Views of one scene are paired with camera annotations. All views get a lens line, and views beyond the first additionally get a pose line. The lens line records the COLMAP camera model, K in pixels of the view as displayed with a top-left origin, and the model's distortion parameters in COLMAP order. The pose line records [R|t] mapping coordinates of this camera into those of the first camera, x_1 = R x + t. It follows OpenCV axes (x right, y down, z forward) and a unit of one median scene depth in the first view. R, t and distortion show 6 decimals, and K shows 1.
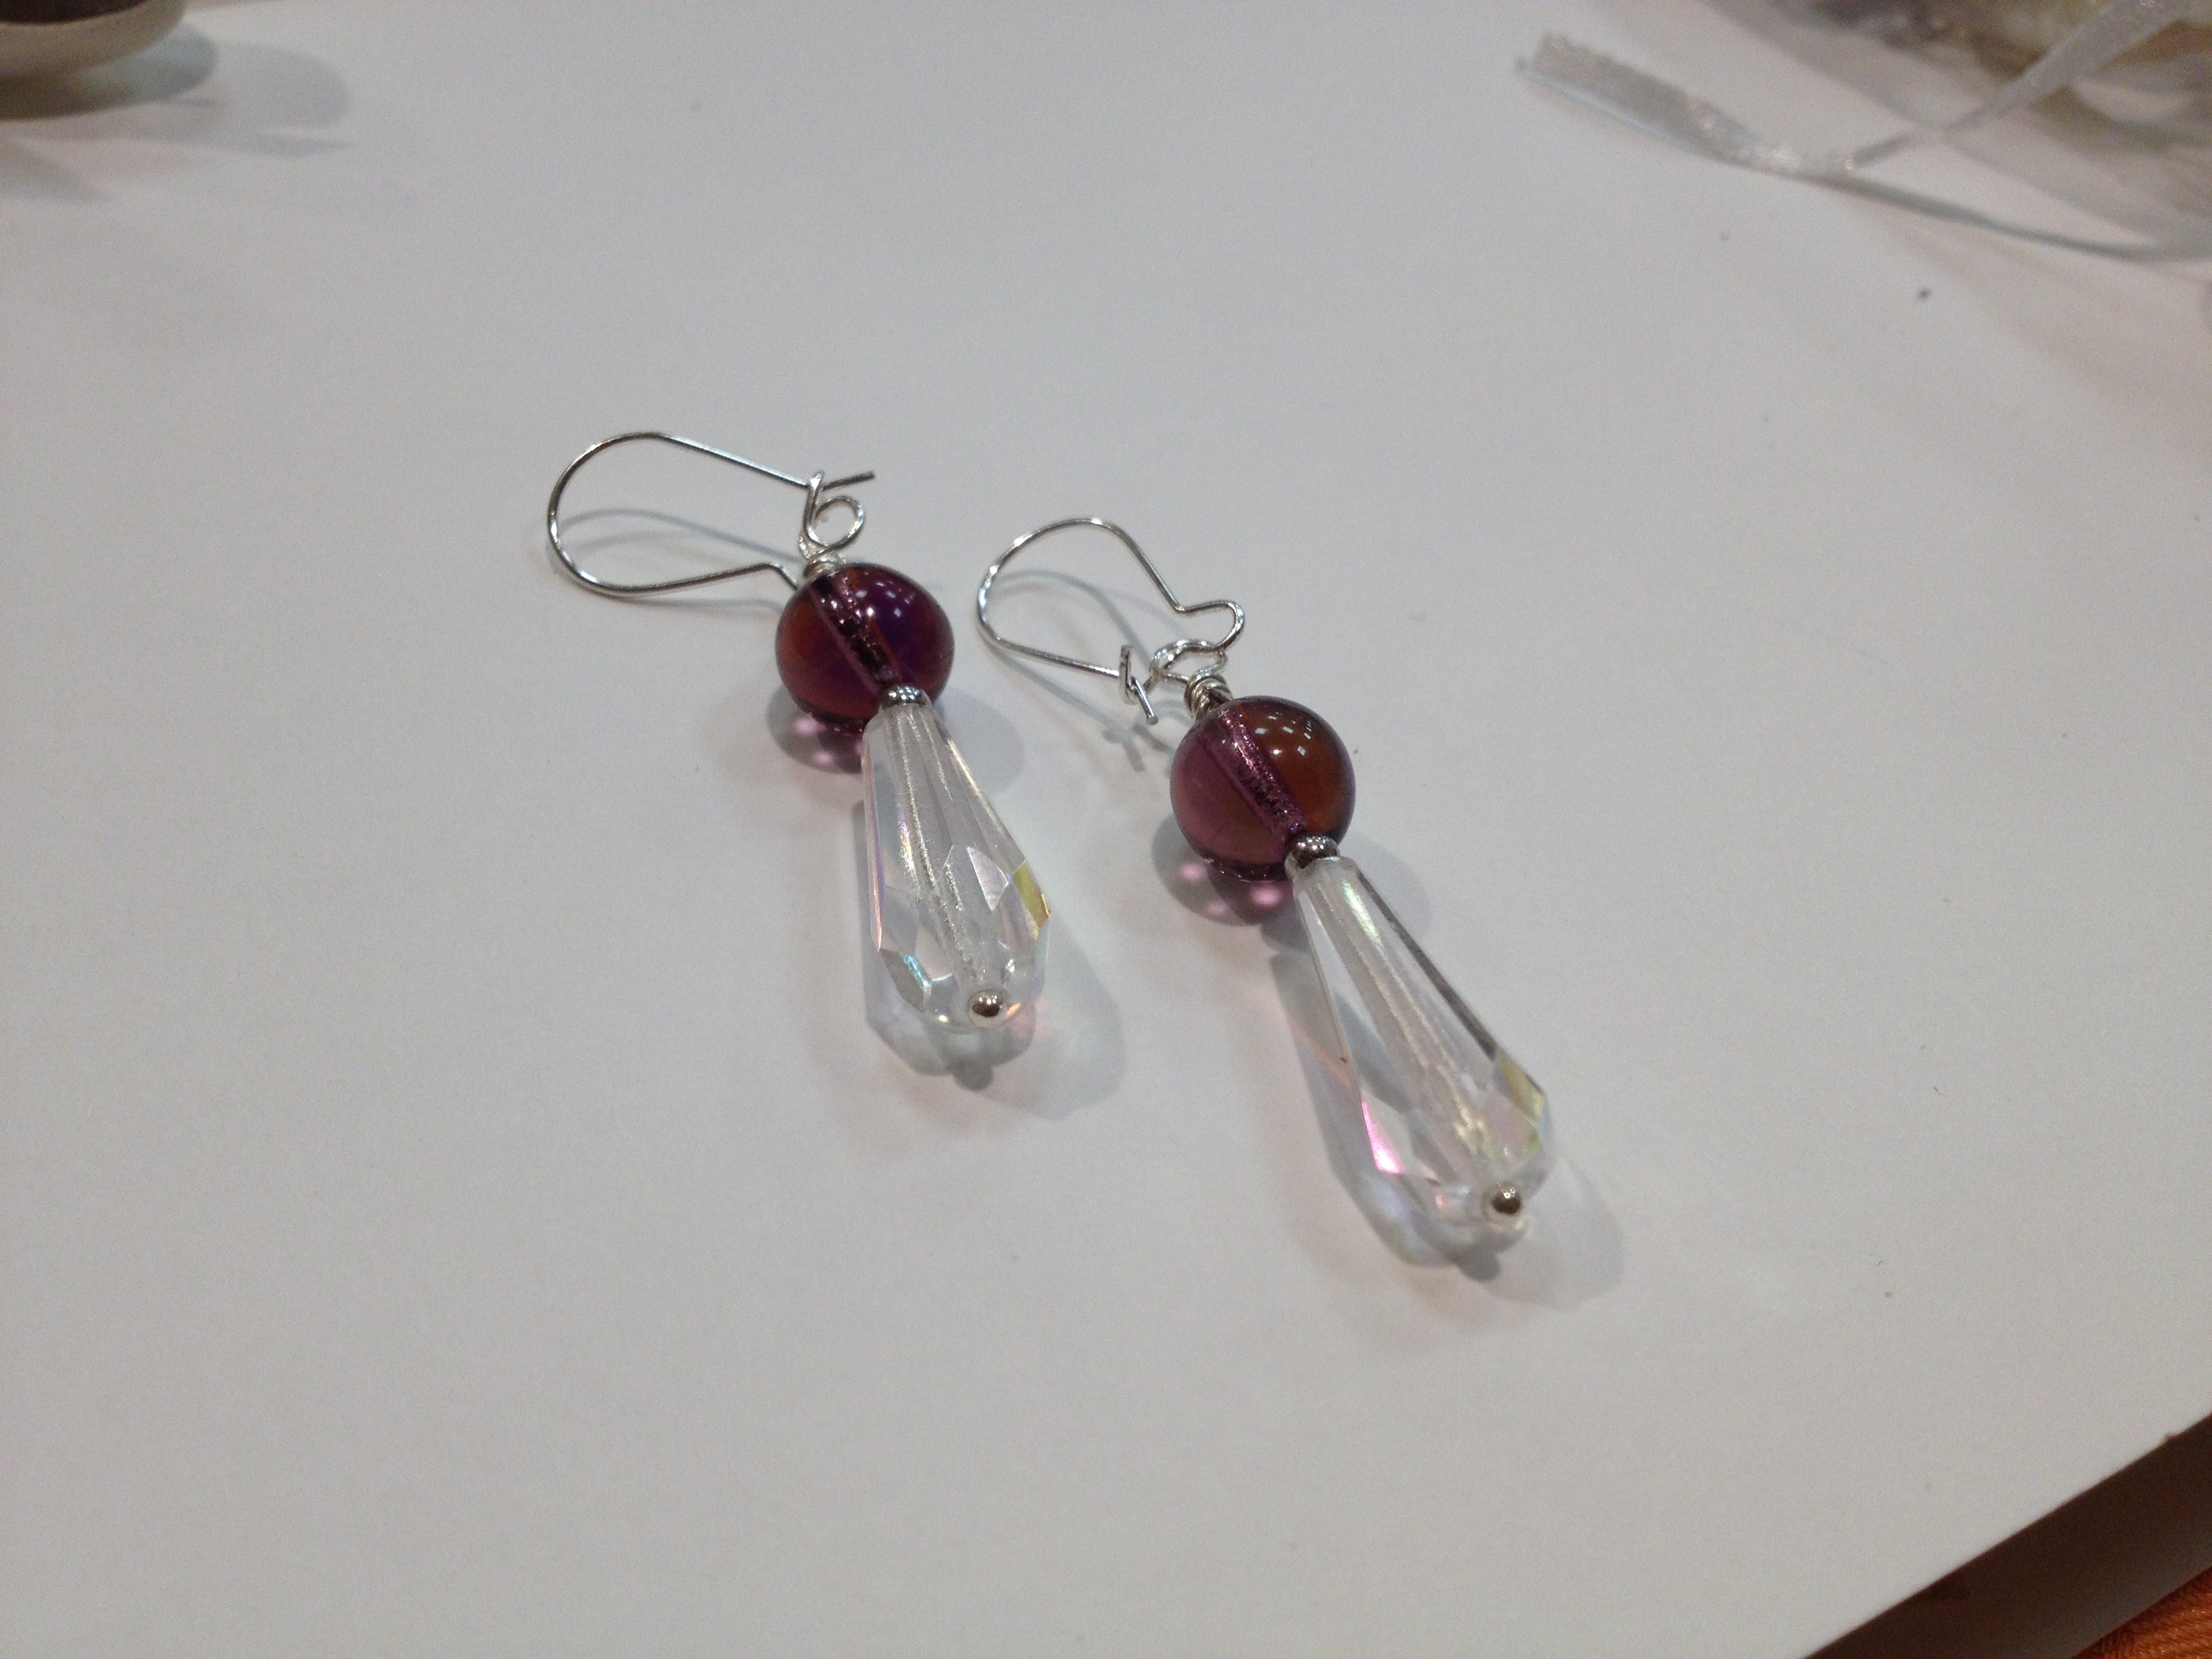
lens RADIAL K [[2224.3, 0, 1105.6], [0, 2224.3, 830.6], [0, 0, 1]] dist [0.007260, 0.000000]
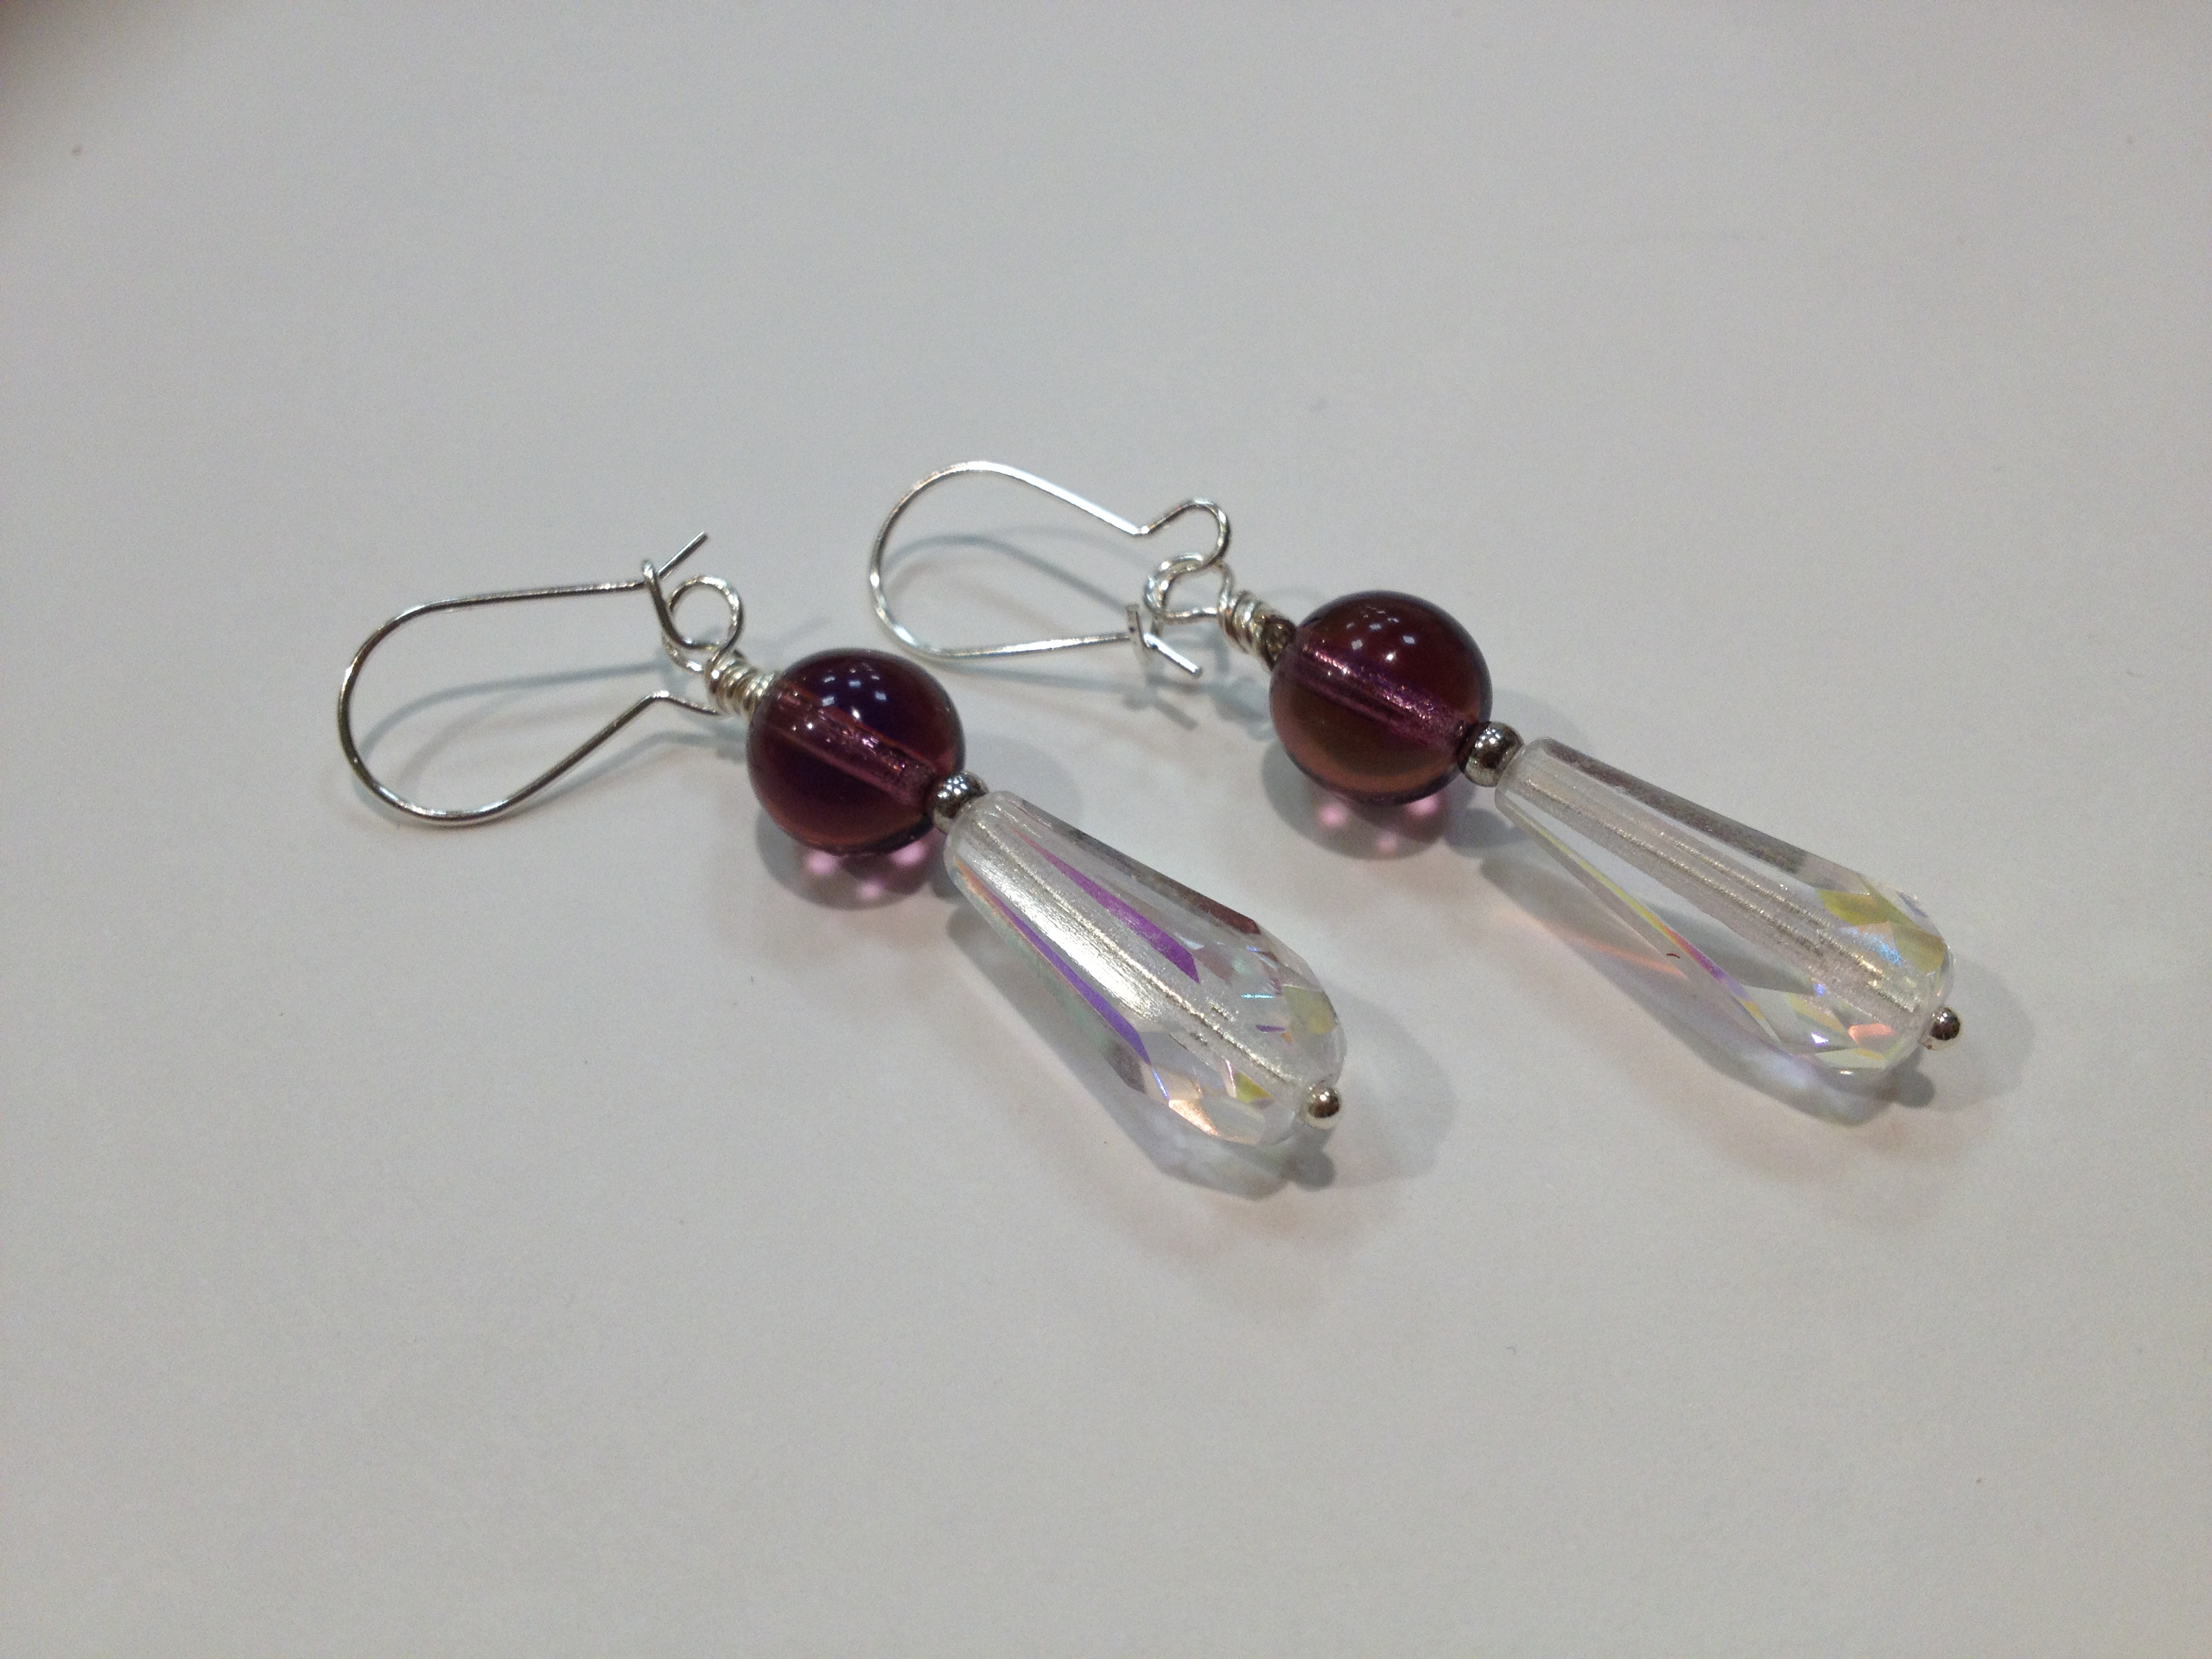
lens RADIAL K [[2224.3, 0, 1106.2], [0, 2224.3, 828.2], [0, 0, 1]] dist [0.007260, 0.000000]
pose [[0.856222, -0.468061, 0.218641, -0.234093], [0.418671, 0.876636, 0.237116, -0.224698], [-0.302653, -0.111485, 0.946558, 0.204357]]
